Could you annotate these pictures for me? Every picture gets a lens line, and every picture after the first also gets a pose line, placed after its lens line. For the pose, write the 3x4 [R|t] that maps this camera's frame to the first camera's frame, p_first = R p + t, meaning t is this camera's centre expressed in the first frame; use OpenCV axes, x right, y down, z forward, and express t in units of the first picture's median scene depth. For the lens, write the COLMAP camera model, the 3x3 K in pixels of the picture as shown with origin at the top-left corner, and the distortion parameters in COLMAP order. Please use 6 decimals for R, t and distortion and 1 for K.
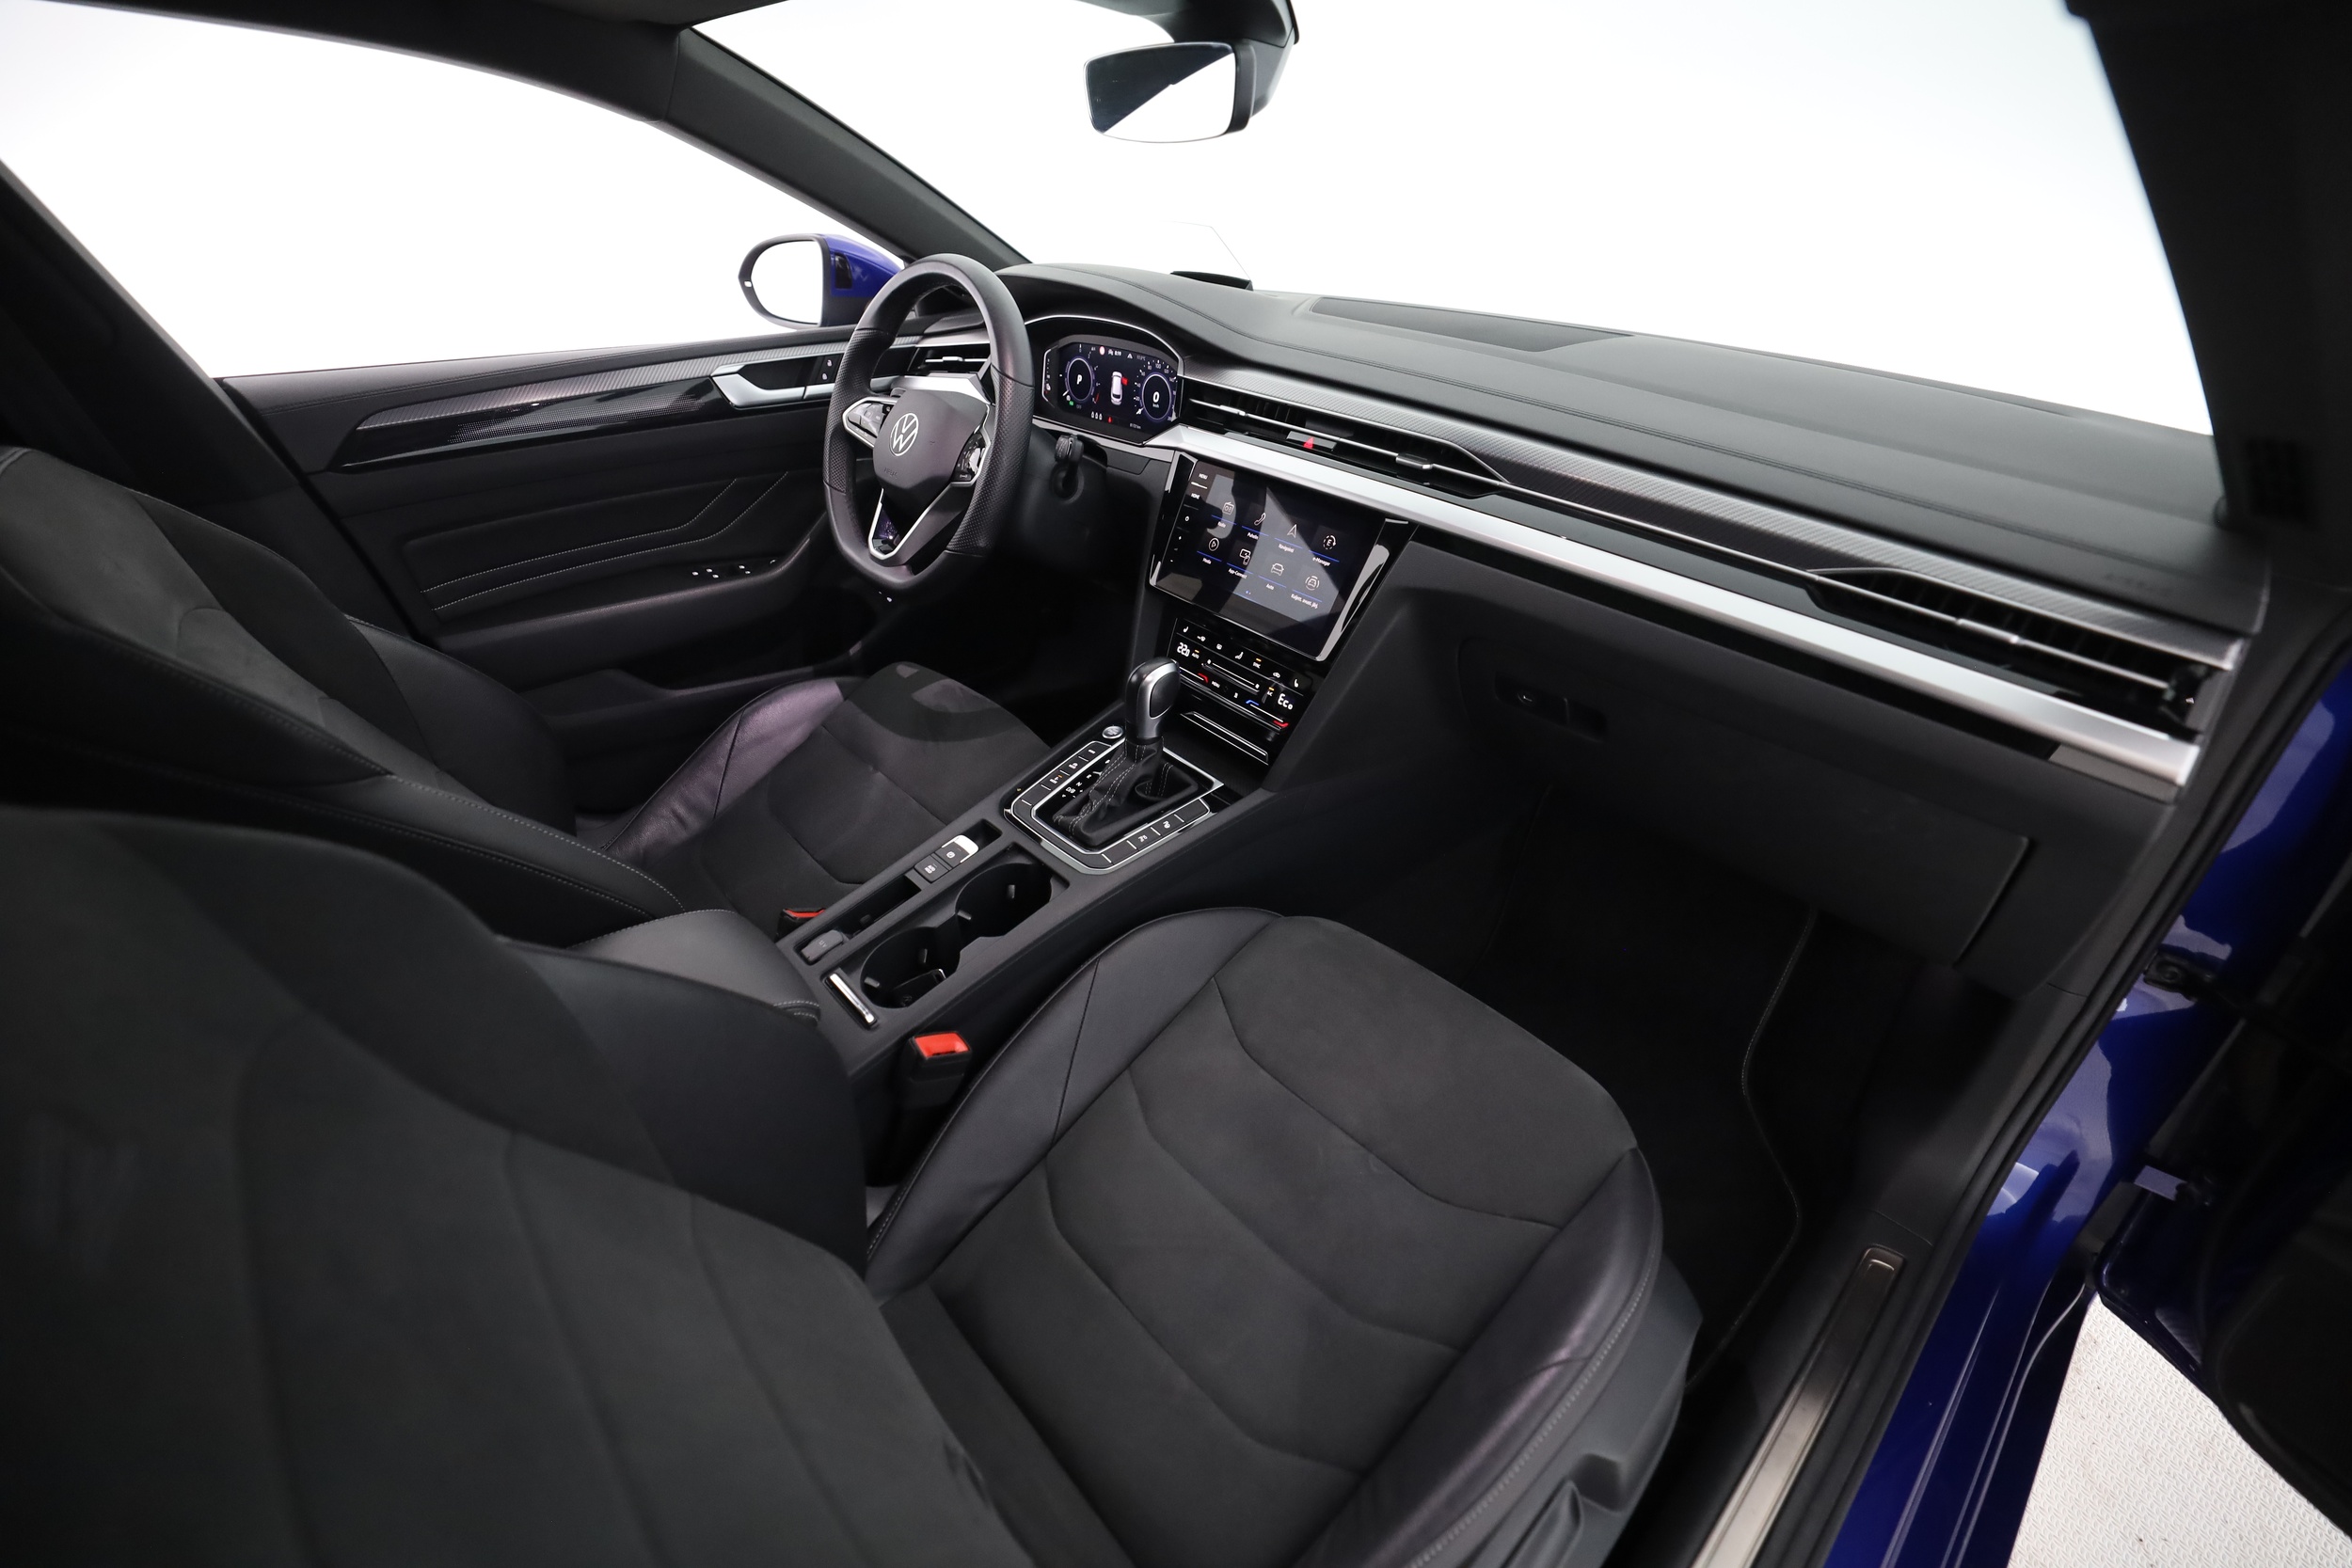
lens RADIAL K [[1063.1, 0, 1173.6], [0, 1063.1, 819.4], [0, 0, 1]] dist [-0.028188, -0.000005]
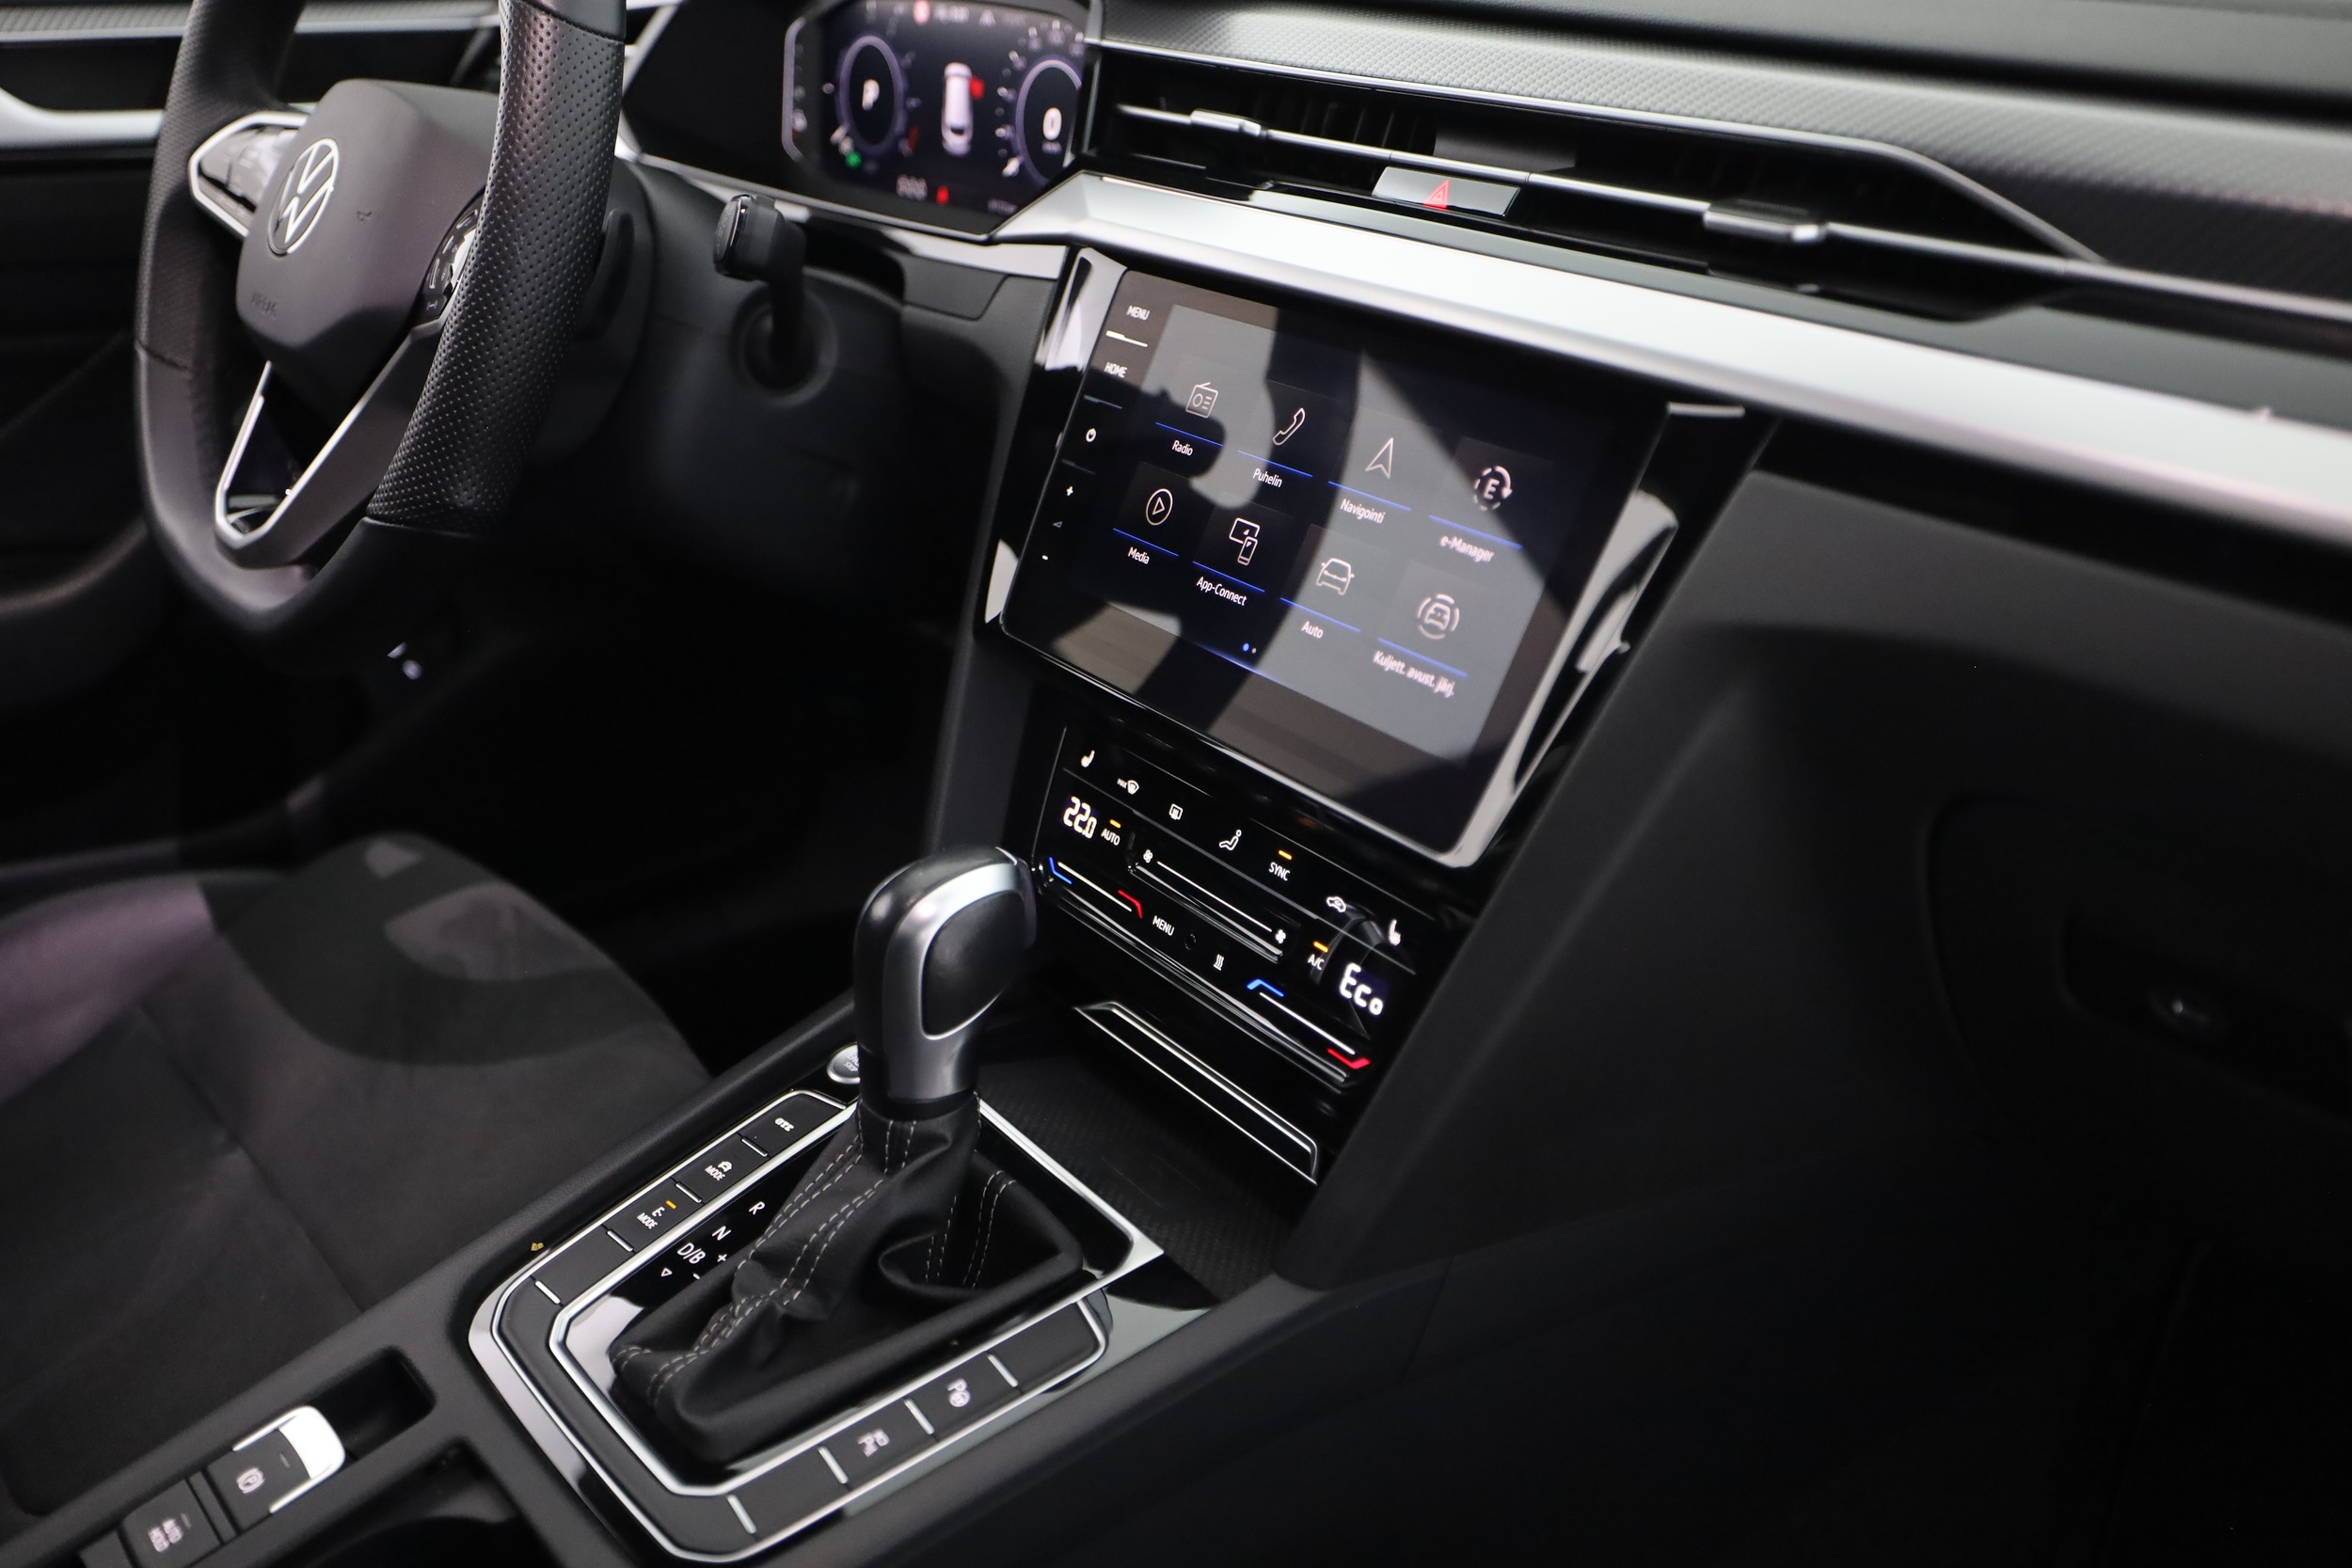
lens RADIAL K [[2221.8, 0, 1176.0], [0, 2221.8, 784.0], [0, 0, 1]] dist [0.080094, 0.003767]
pose [[0.998146, 0.013939, -0.059244, 0.084534], [-0.023479, 0.986259, -0.163528, -0.059449], [0.056150, 0.164616, 0.984758, 0.325893]]
